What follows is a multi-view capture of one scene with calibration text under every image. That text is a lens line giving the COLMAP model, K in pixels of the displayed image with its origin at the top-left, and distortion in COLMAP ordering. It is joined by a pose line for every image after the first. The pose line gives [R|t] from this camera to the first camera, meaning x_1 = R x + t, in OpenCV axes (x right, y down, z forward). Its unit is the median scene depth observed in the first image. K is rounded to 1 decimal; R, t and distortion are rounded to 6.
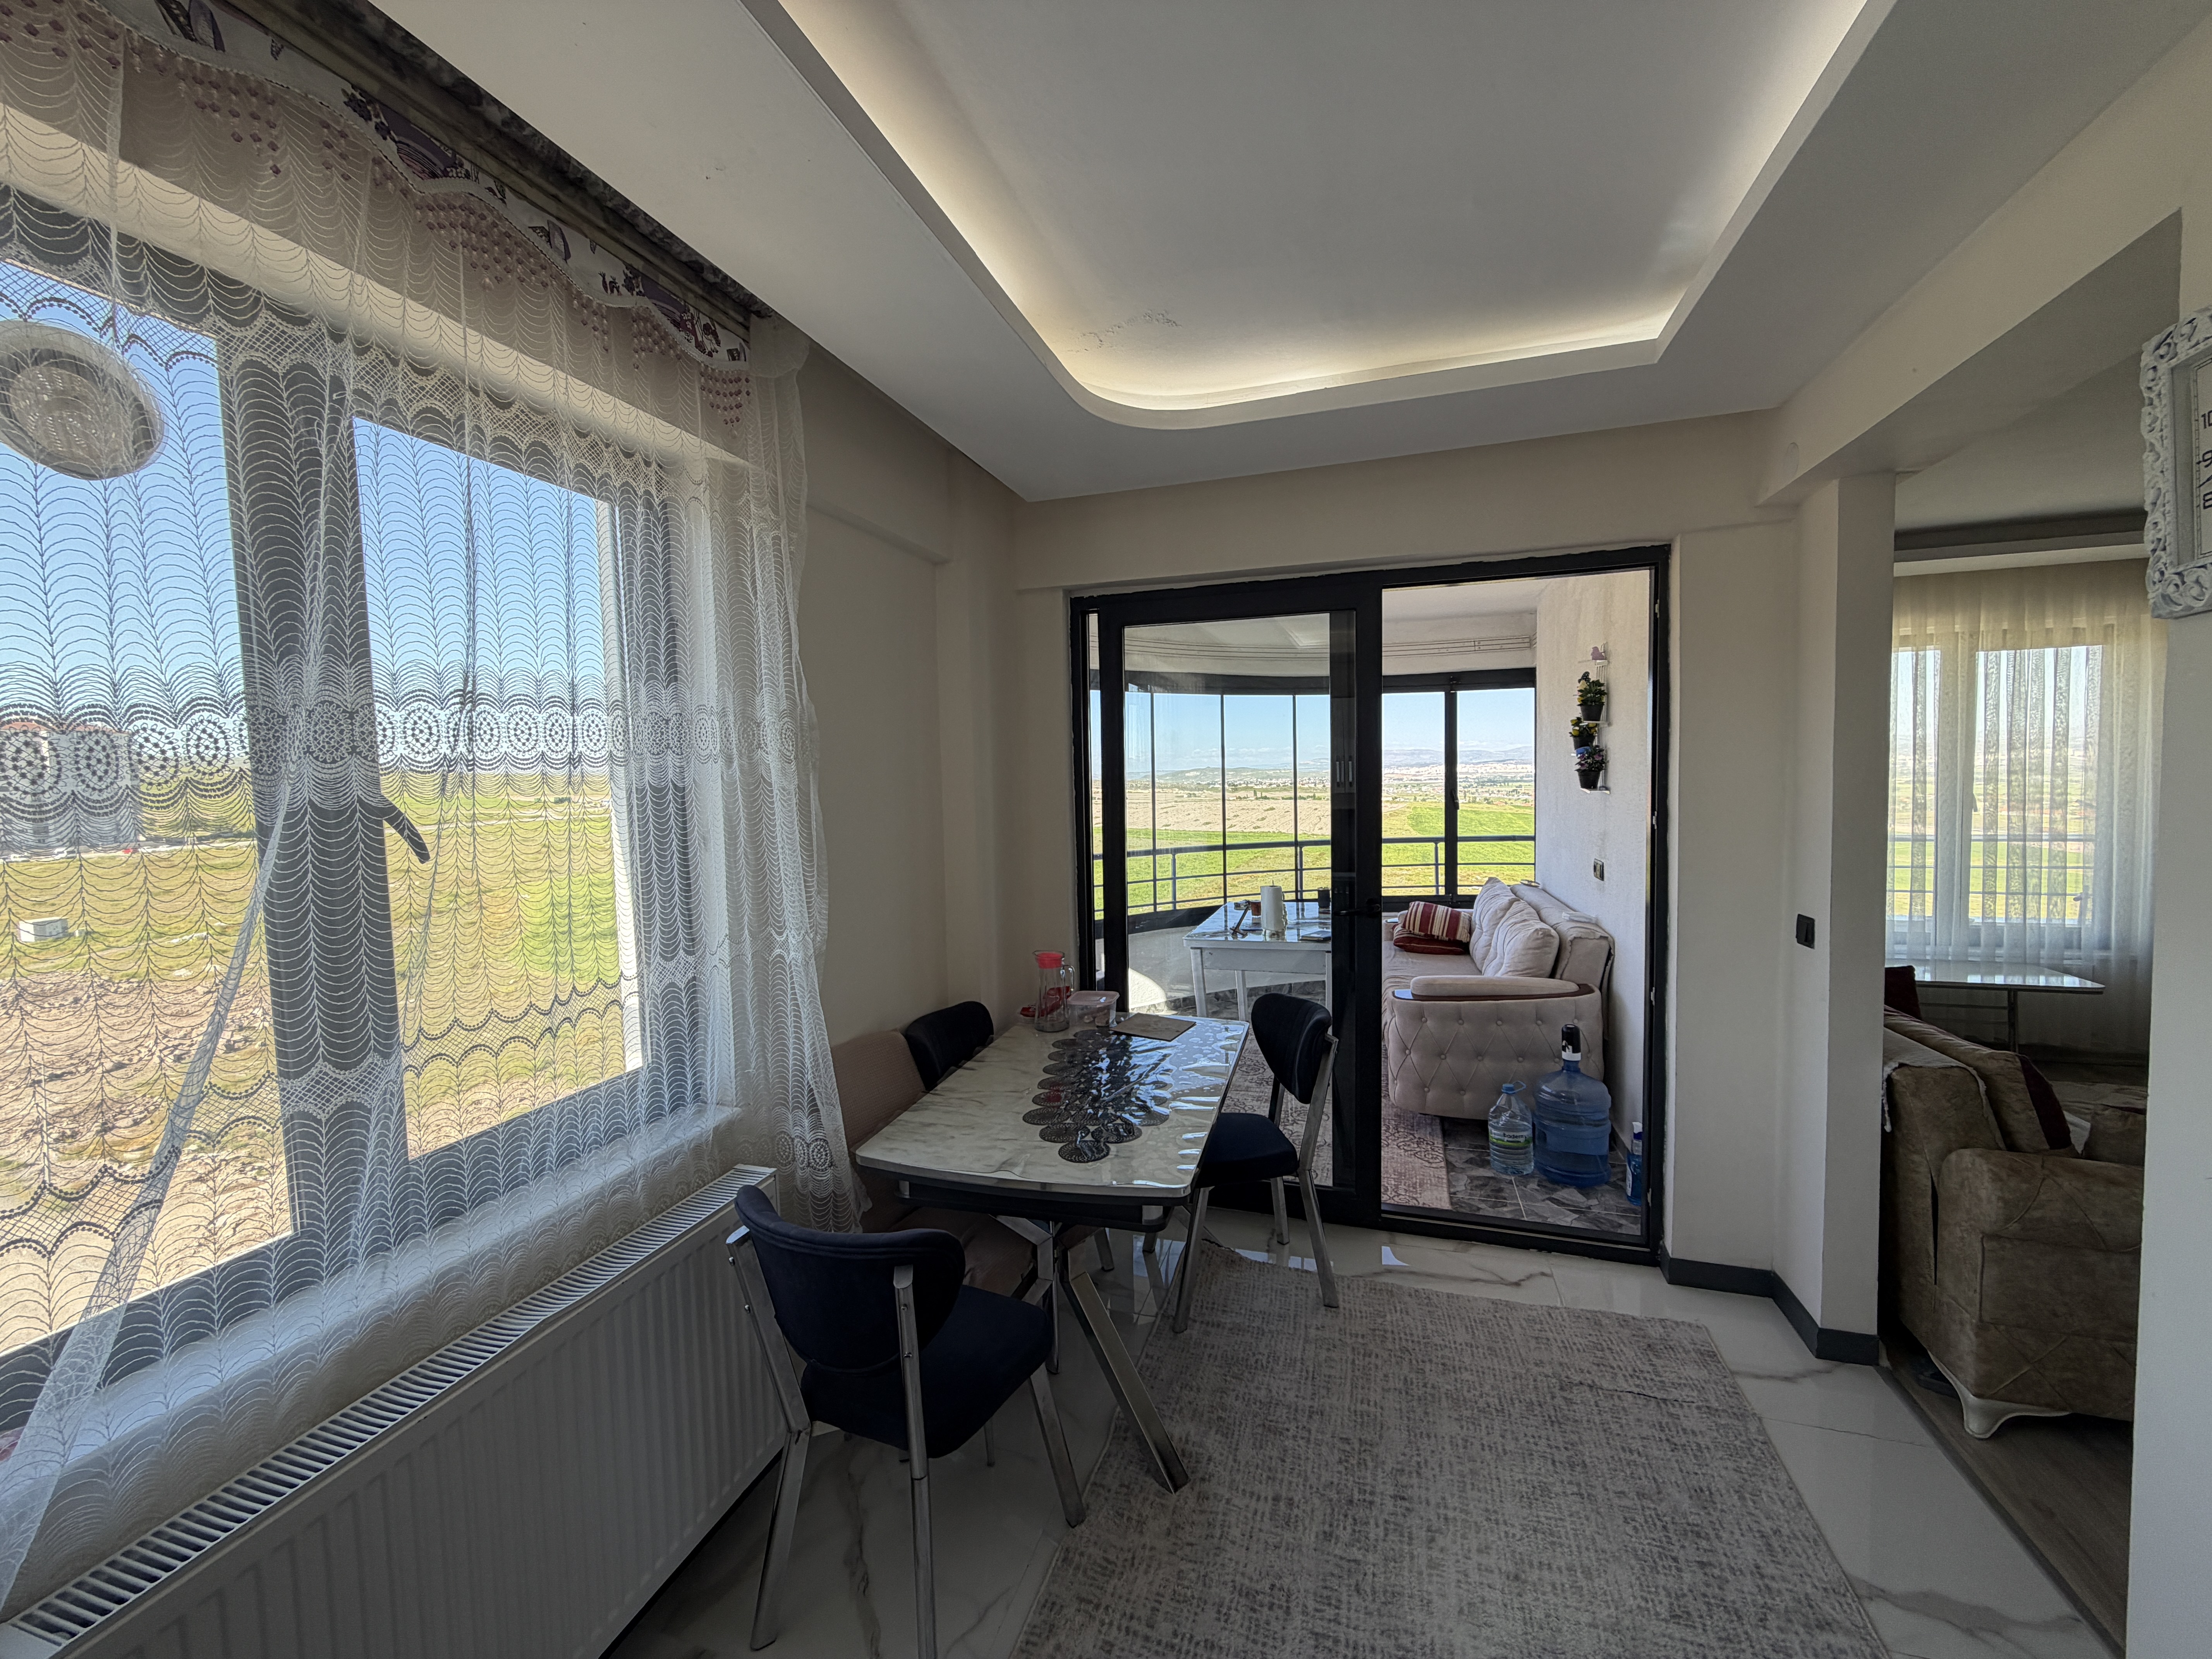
lens RADIAL K [[882.6, 0, 1102.2], [0, 882.6, 828.0], [0, 0, 1]] dist [0.000563, 0.000200]
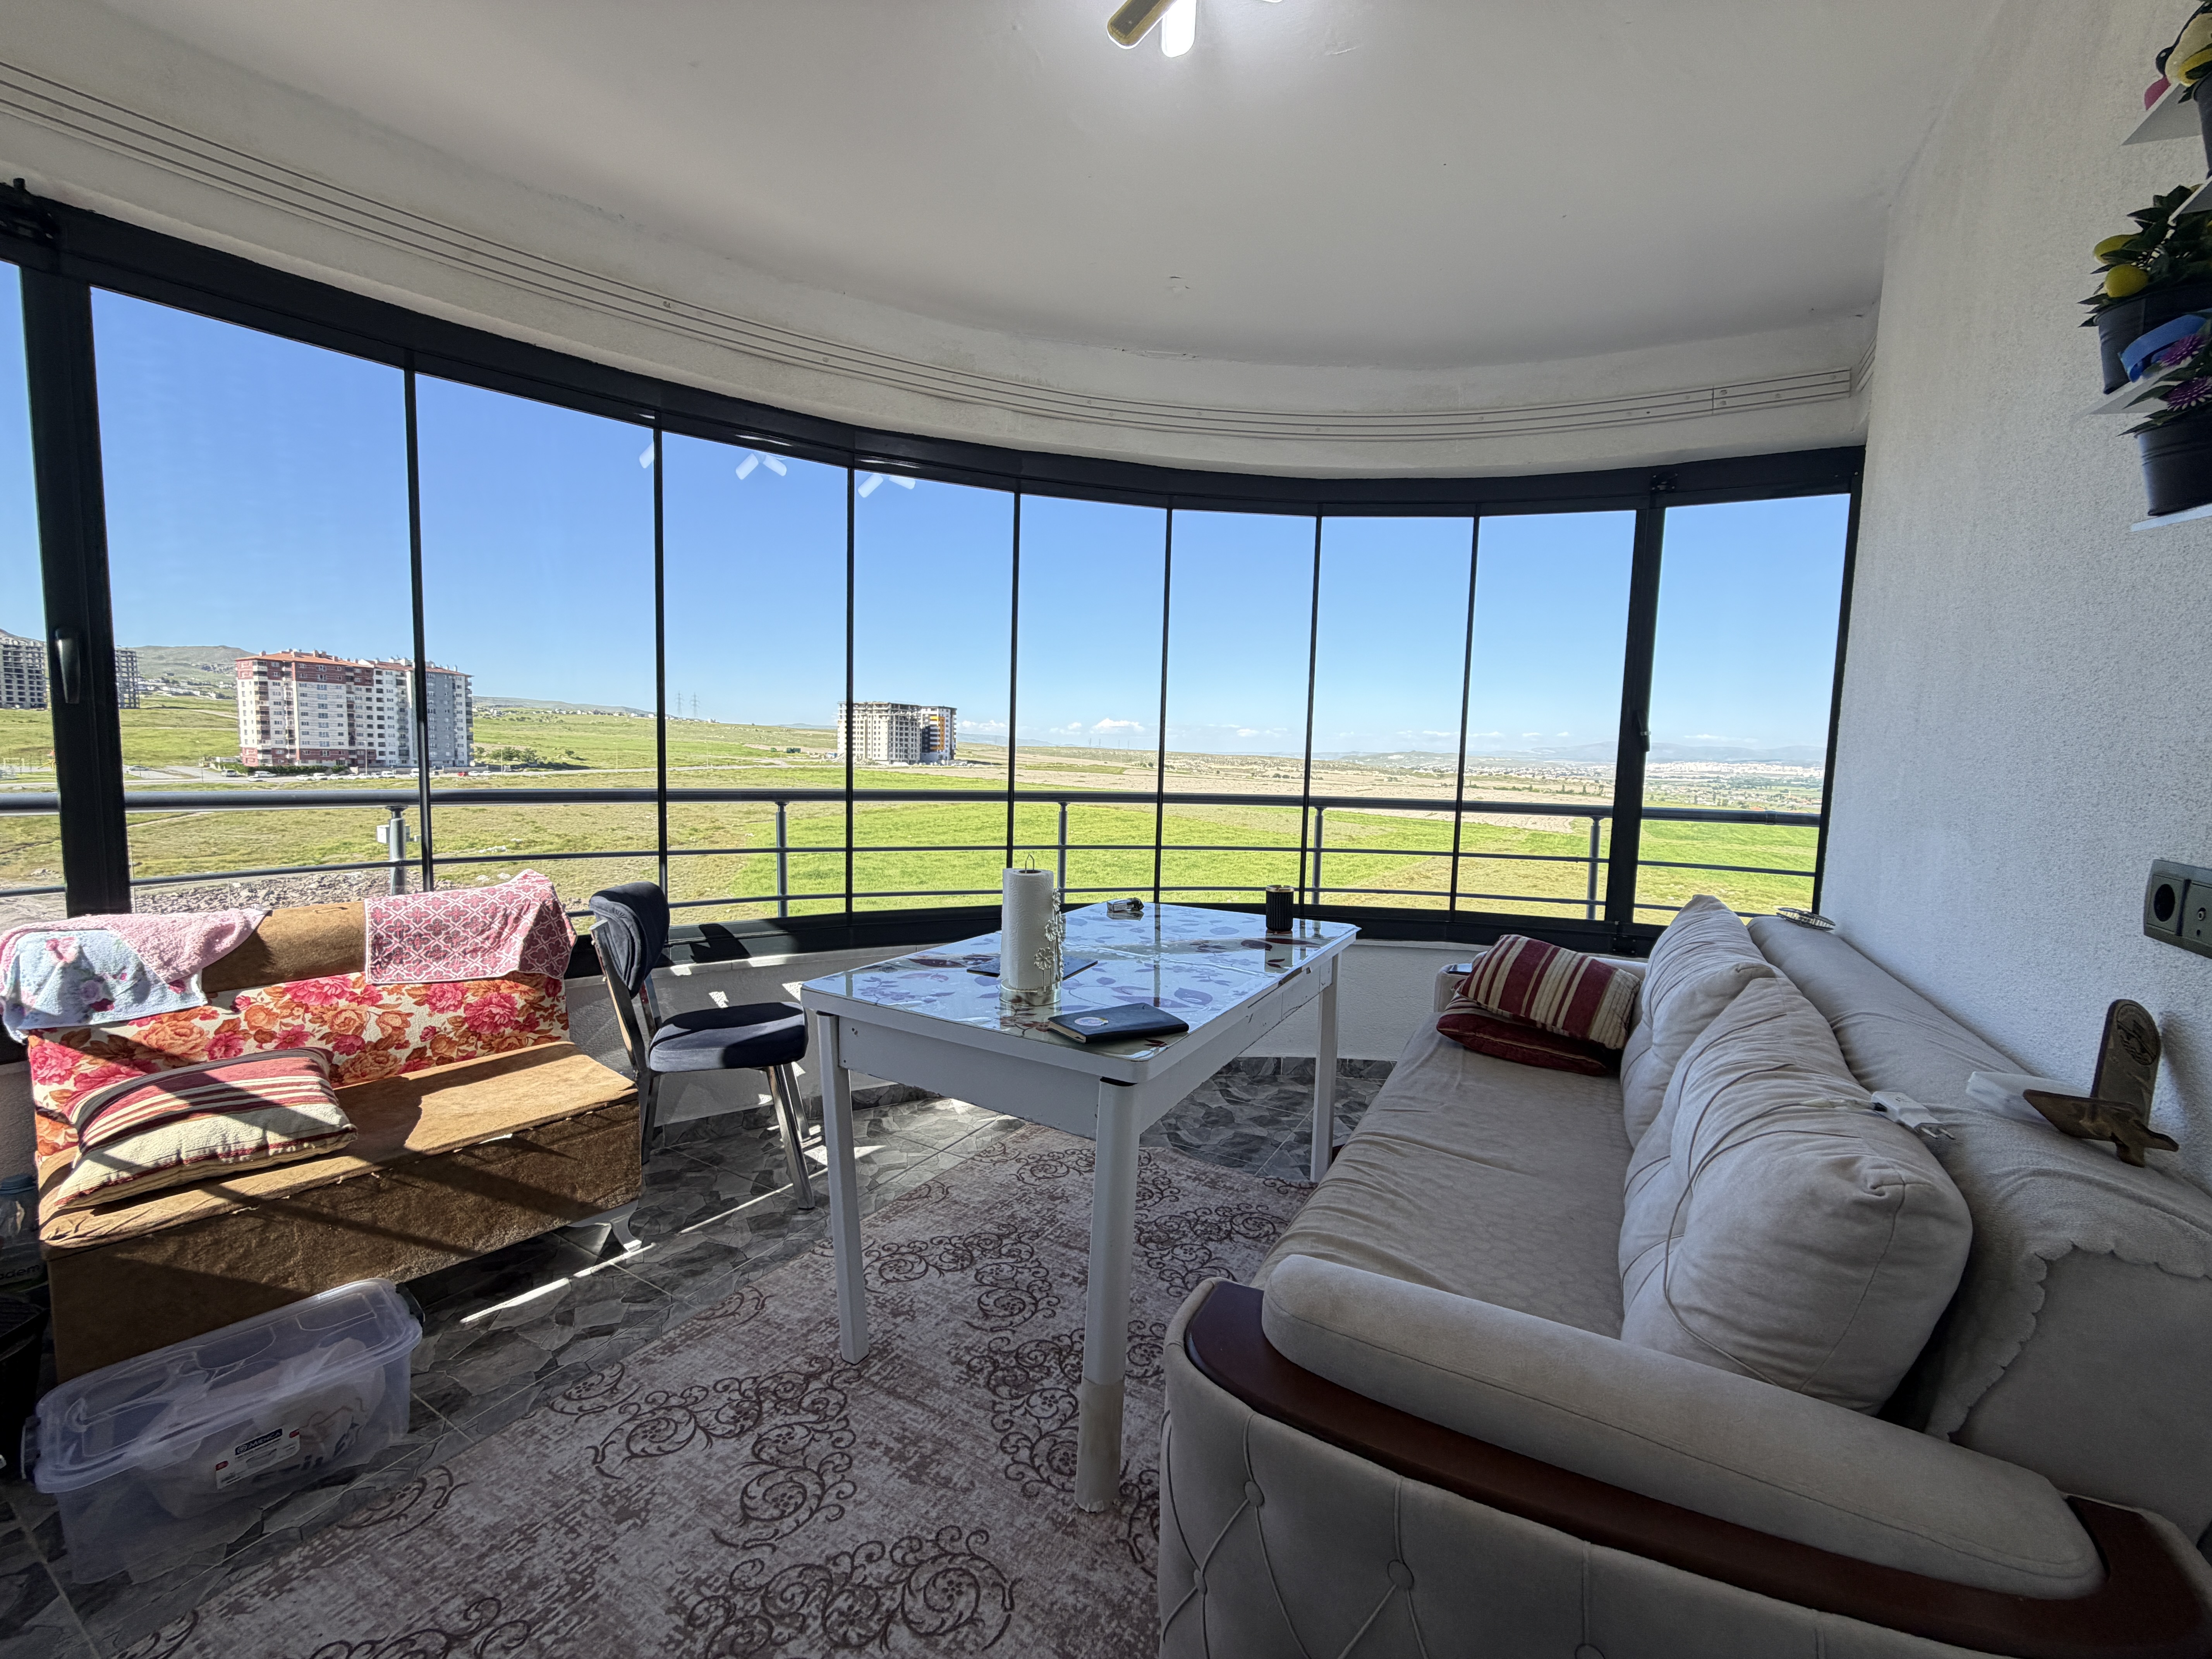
lens RADIAL K [[888.1, 0, 1102.0], [0, 888.1, 828.3], [0, 0, 1]] dist [-0.000483, -0.000224]
pose [[0.975646, 0.069982, -0.207888, 0.224762], [-0.063296, 0.997246, 0.038649, 0.022803], [0.210020, -0.024549, 0.977389, 0.476572]]
